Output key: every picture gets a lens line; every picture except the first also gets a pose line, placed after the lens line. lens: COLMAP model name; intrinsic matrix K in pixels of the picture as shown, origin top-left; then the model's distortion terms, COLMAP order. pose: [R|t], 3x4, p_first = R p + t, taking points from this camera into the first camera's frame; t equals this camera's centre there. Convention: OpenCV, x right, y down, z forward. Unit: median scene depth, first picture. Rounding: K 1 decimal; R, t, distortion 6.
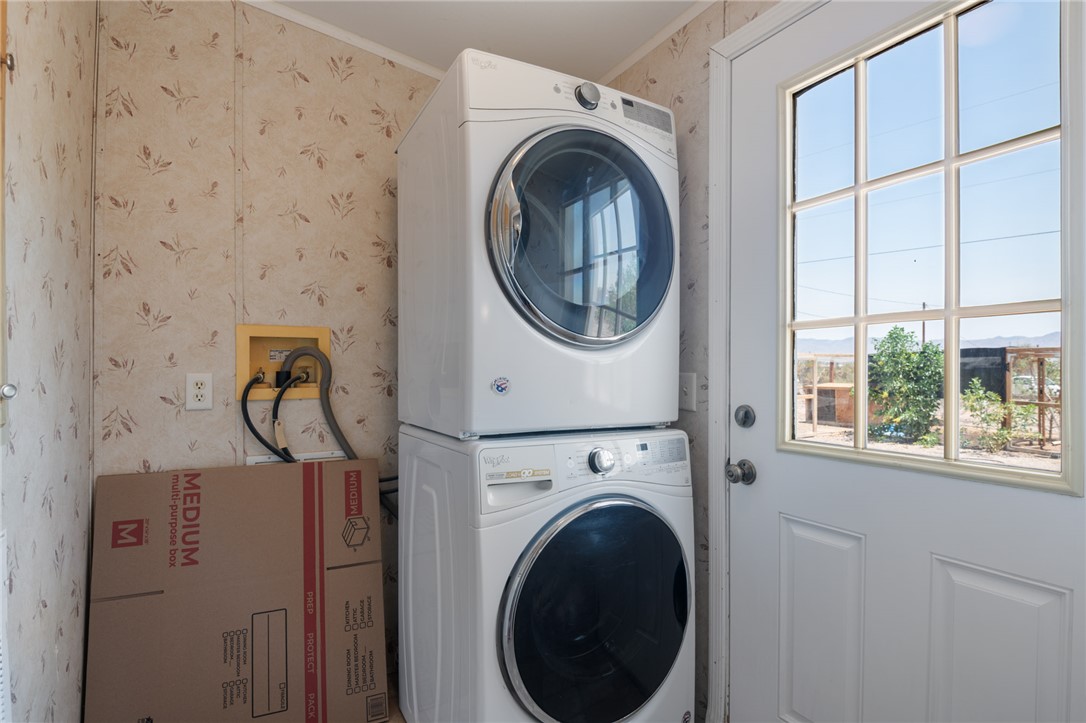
lens RADIAL K [[578.6, 0, 540.9], [0, 578.6, 365.1], [0, 0, 1]] dist [-0.008151, -0.001067]
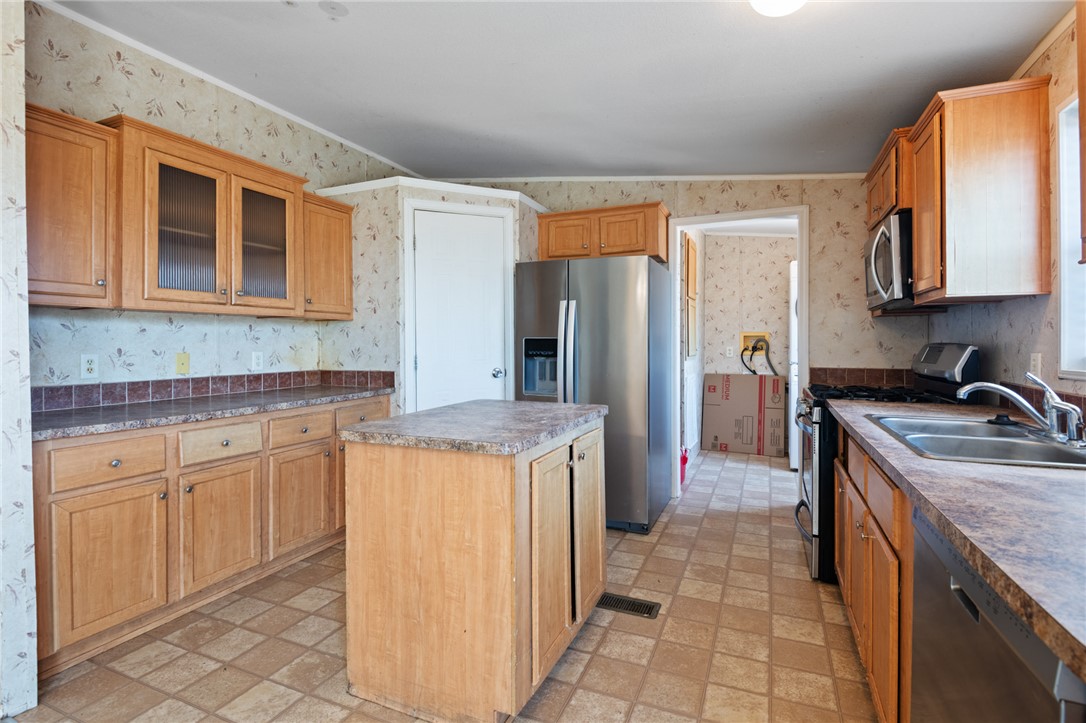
lens RADIAL K [[511.0, 0, 542.3], [0, 511.0, 353.5], [0, 0, 1]] dist [0.000257, -0.000002]
pose [[0.612804, 0.007406, -0.790200, 1.095113], [-0.000352, 0.999959, 0.009100, 0.026025], [0.790234, -0.005298, 0.612782, -1.697446]]
